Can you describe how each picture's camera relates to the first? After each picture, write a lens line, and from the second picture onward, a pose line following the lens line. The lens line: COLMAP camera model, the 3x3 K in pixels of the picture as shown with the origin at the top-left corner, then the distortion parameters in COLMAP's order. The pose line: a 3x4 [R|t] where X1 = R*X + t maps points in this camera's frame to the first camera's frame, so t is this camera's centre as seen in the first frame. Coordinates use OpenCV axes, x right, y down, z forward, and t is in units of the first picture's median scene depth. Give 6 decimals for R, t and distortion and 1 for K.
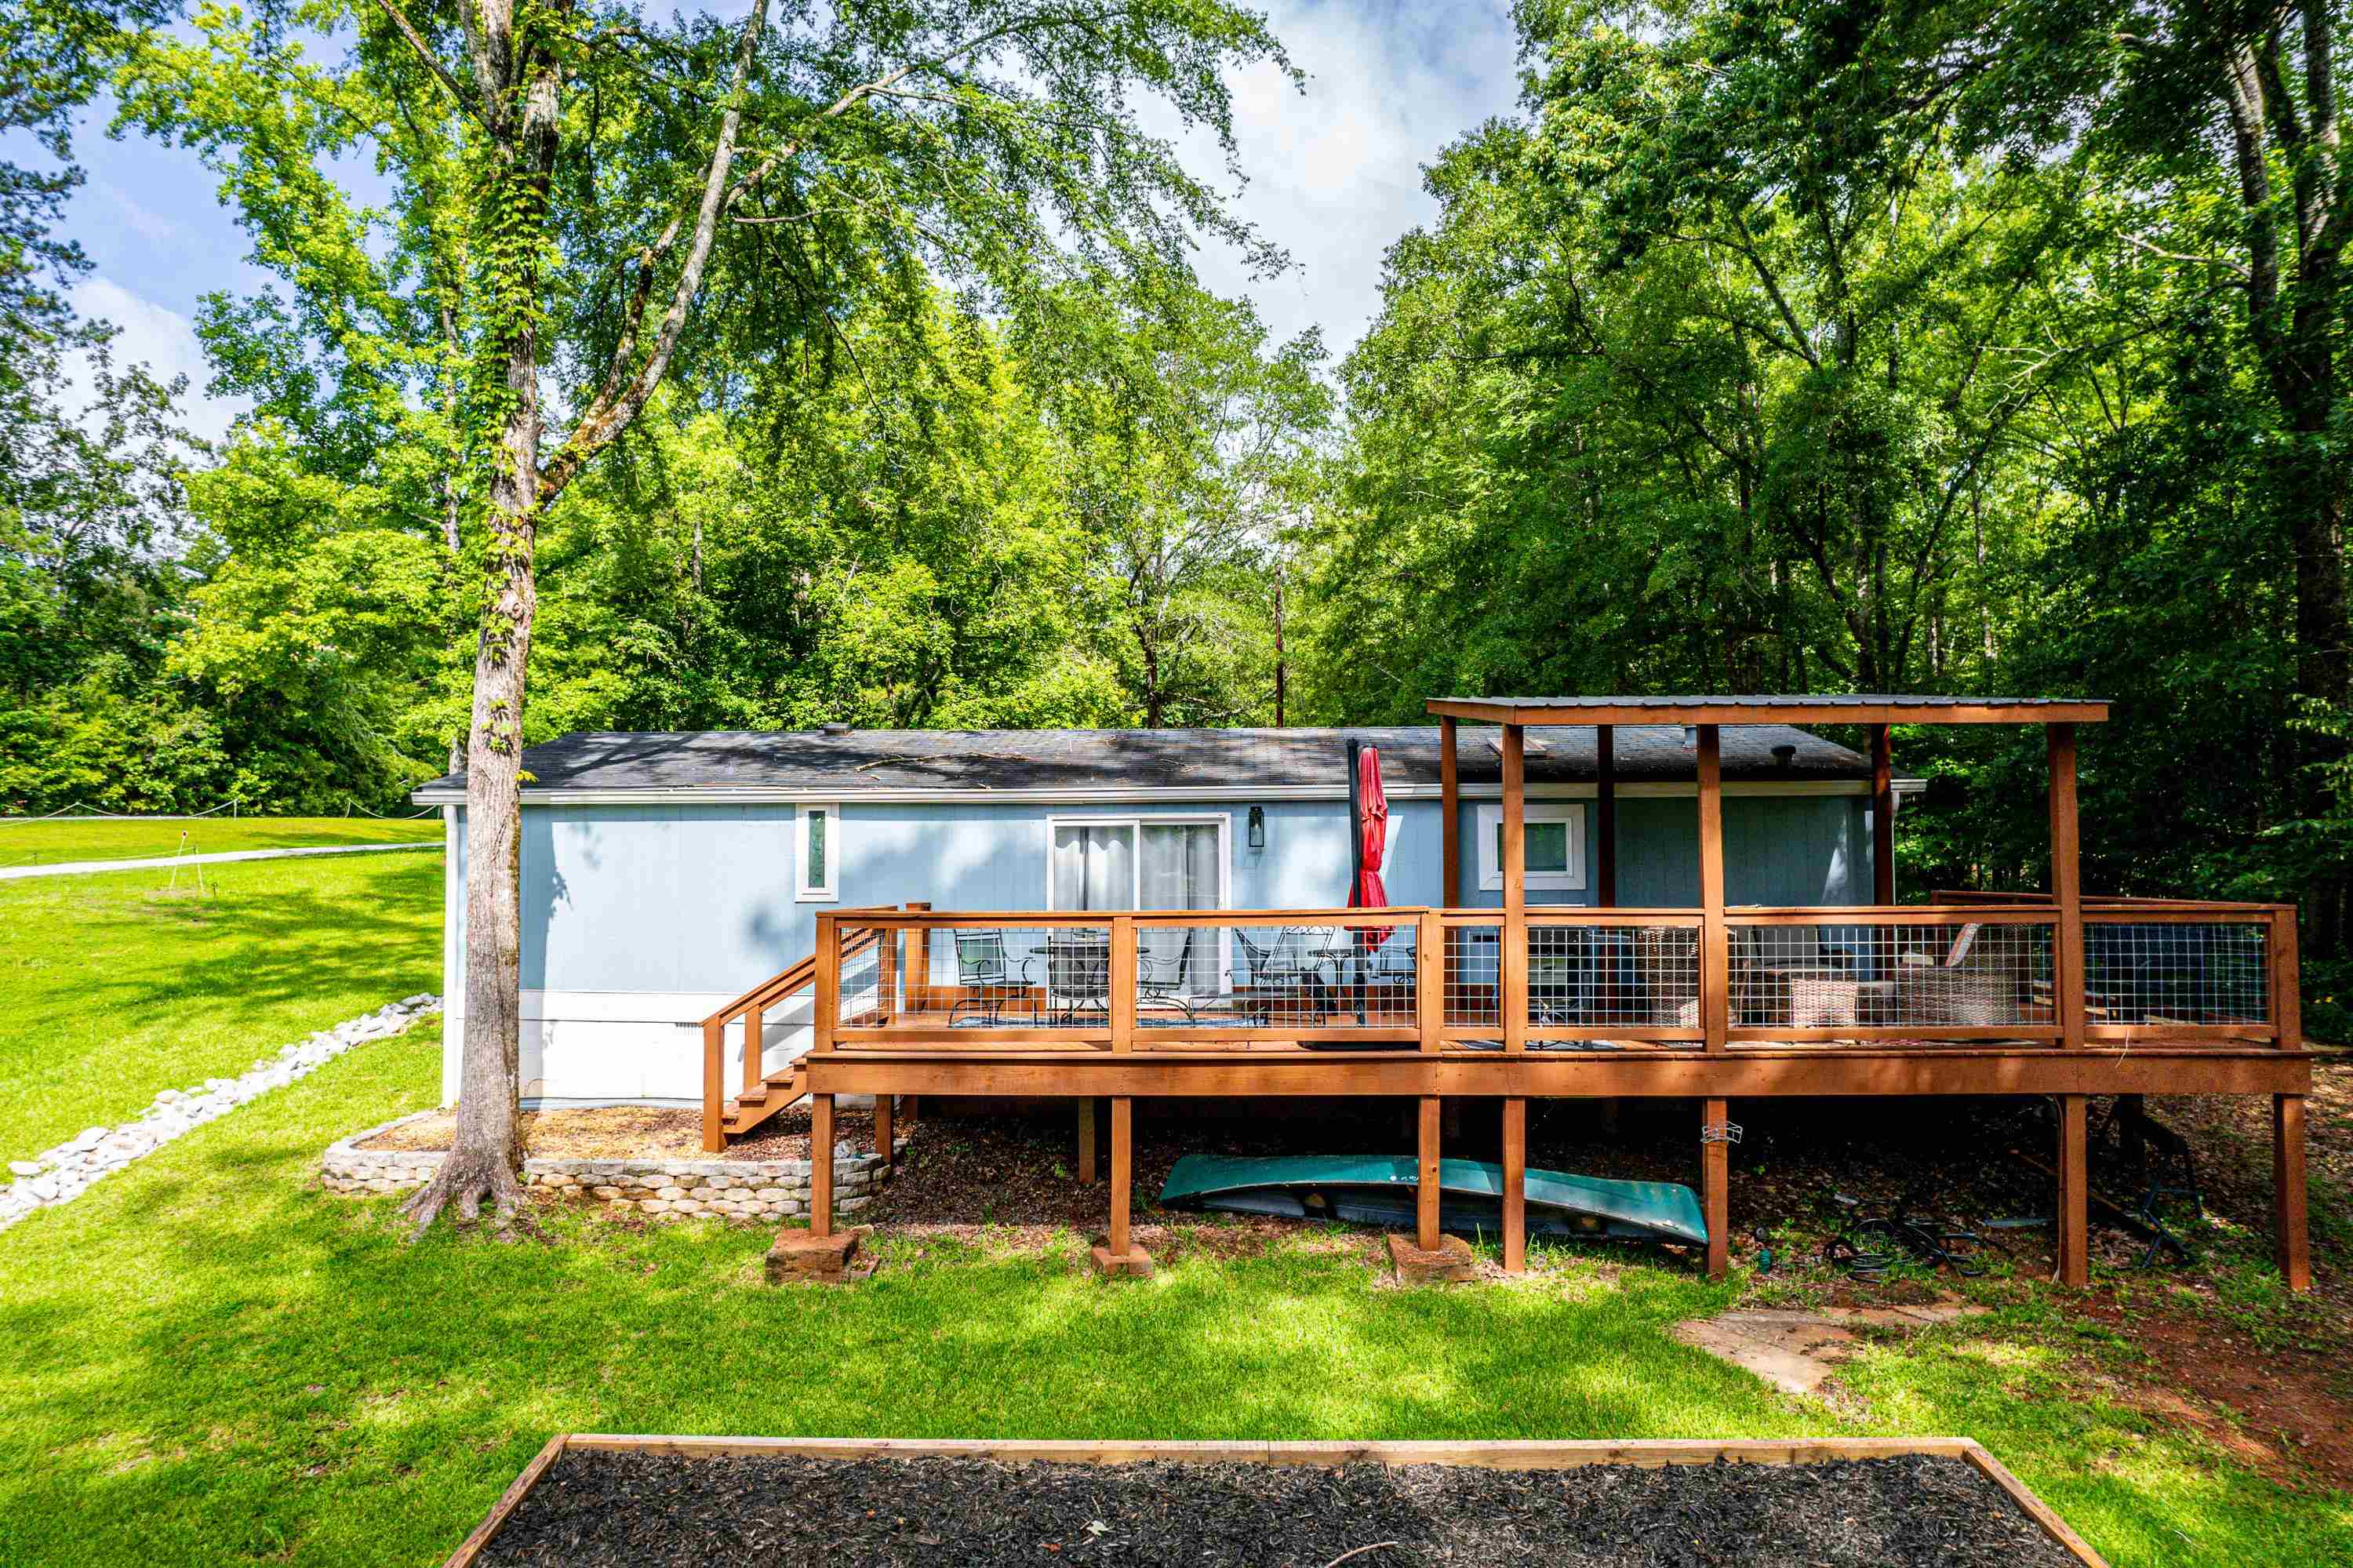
lens RADIAL K [[1521.4, 0, 1172.8], [0, 1521.4, 792.7], [0, 0, 1]] dist [-0.045067, 0.026772]
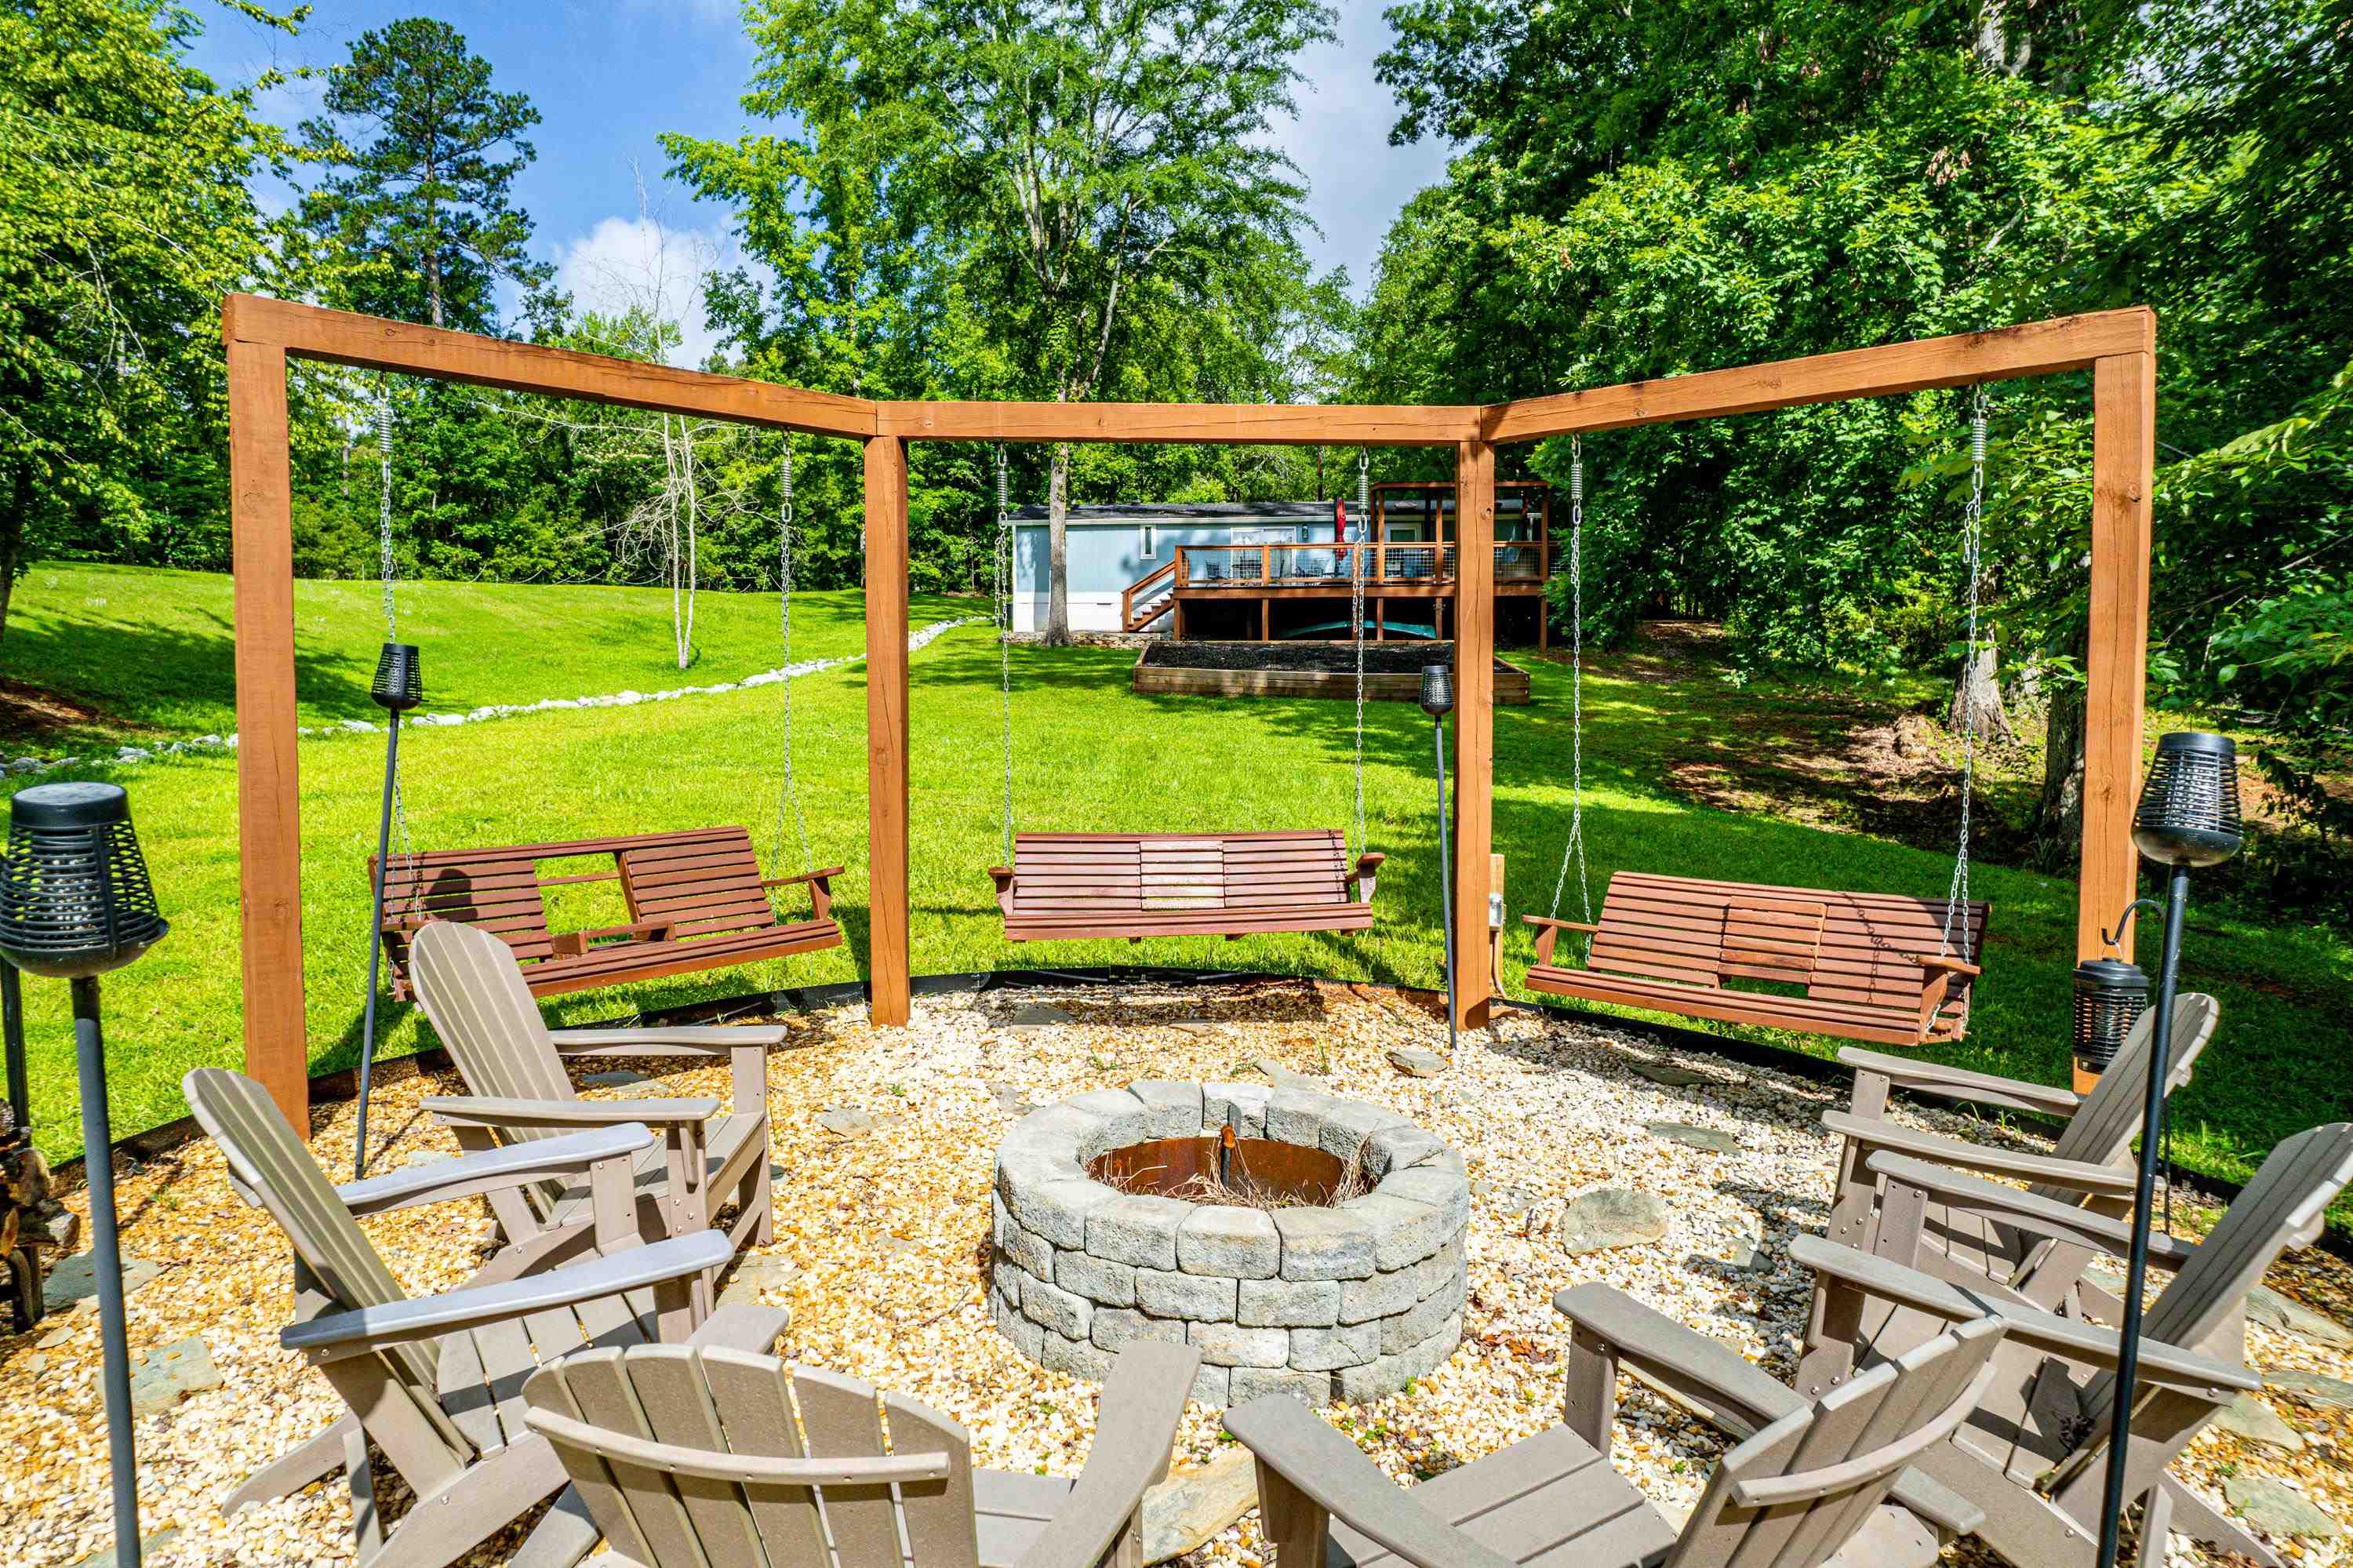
lens RADIAL K [[1521.4, 0, 1181.3], [0, 1521.4, 785.5], [0, 0, 1]] dist [-0.045067, 0.026772]
pose [[0.999694, 0.000949, -0.024726, -0.120474], [0.001520, 0.995022, 0.099640, 0.246624], [0.024697, -0.099647, 0.994716, -2.183032]]
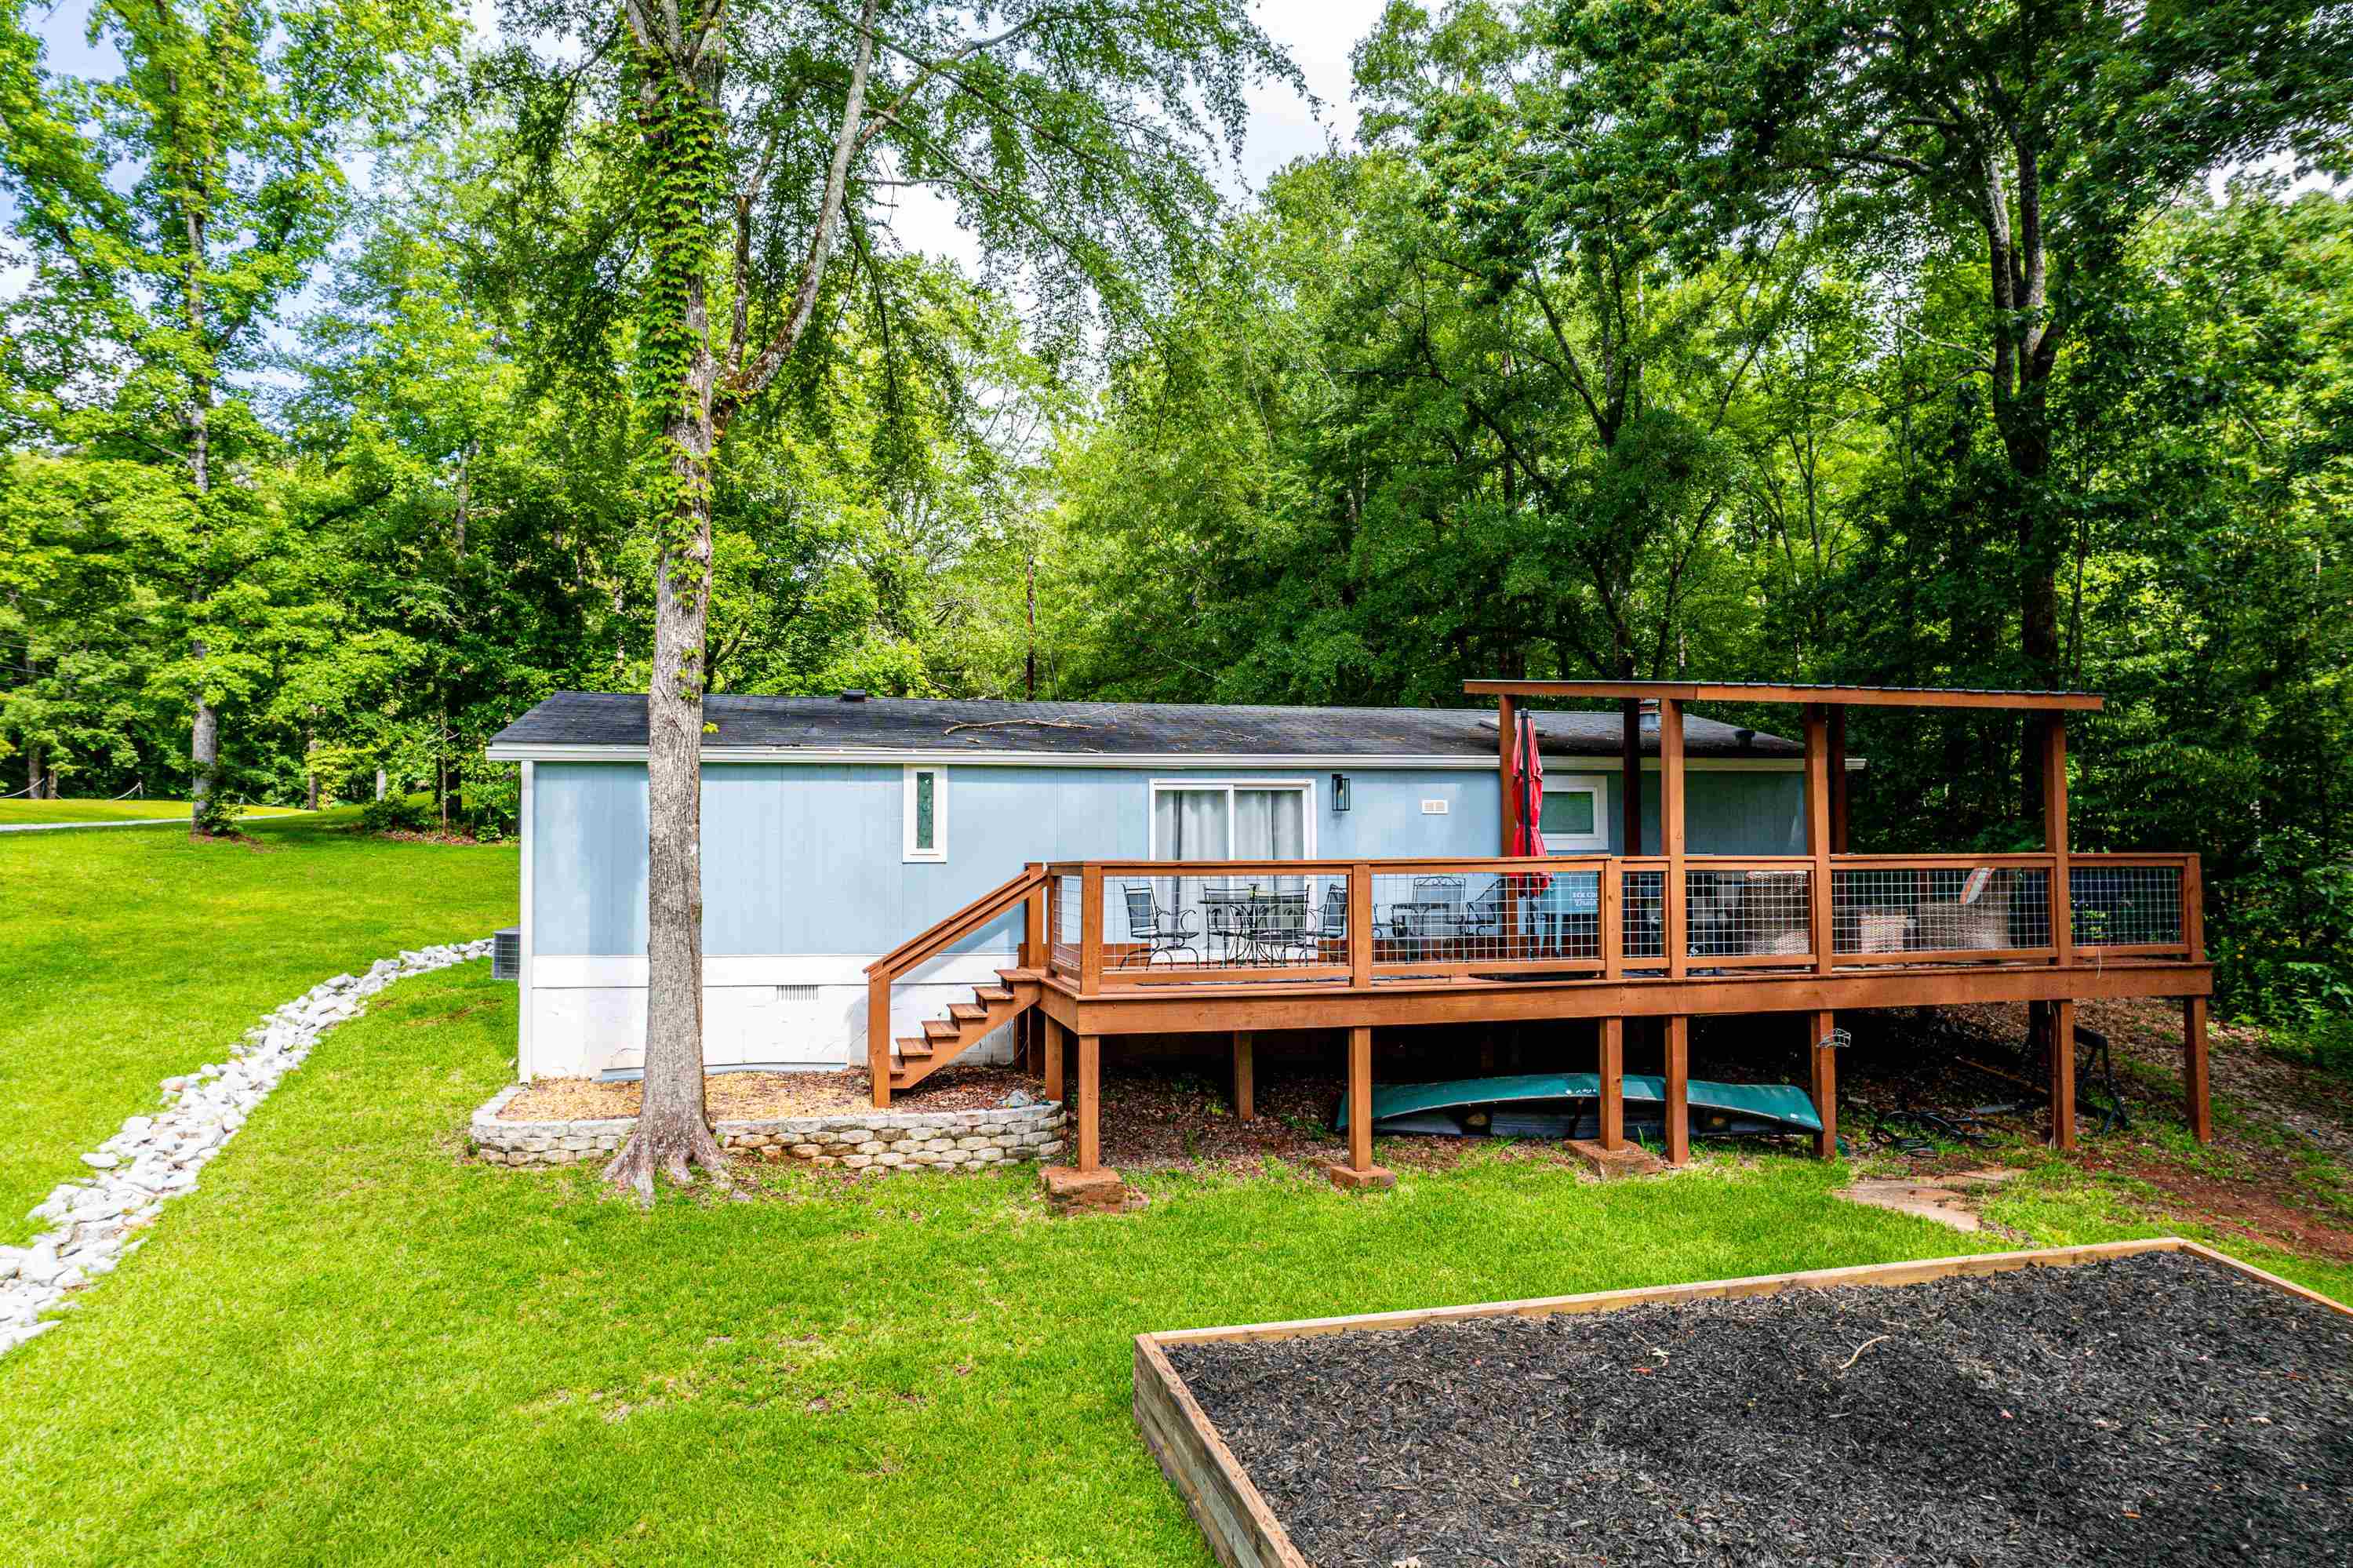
lens RADIAL K [[1521.4, 0, 1191.9], [0, 1521.4, 790.2], [0, 0, 1]] dist [-0.045067, 0.026772]
pose [[0.961338, 0.010578, 0.275168, -0.405496], [-0.010892, 0.999941, -0.000388, 0.026392], [-0.275156, -0.002624, 0.961396, -0.022533]]
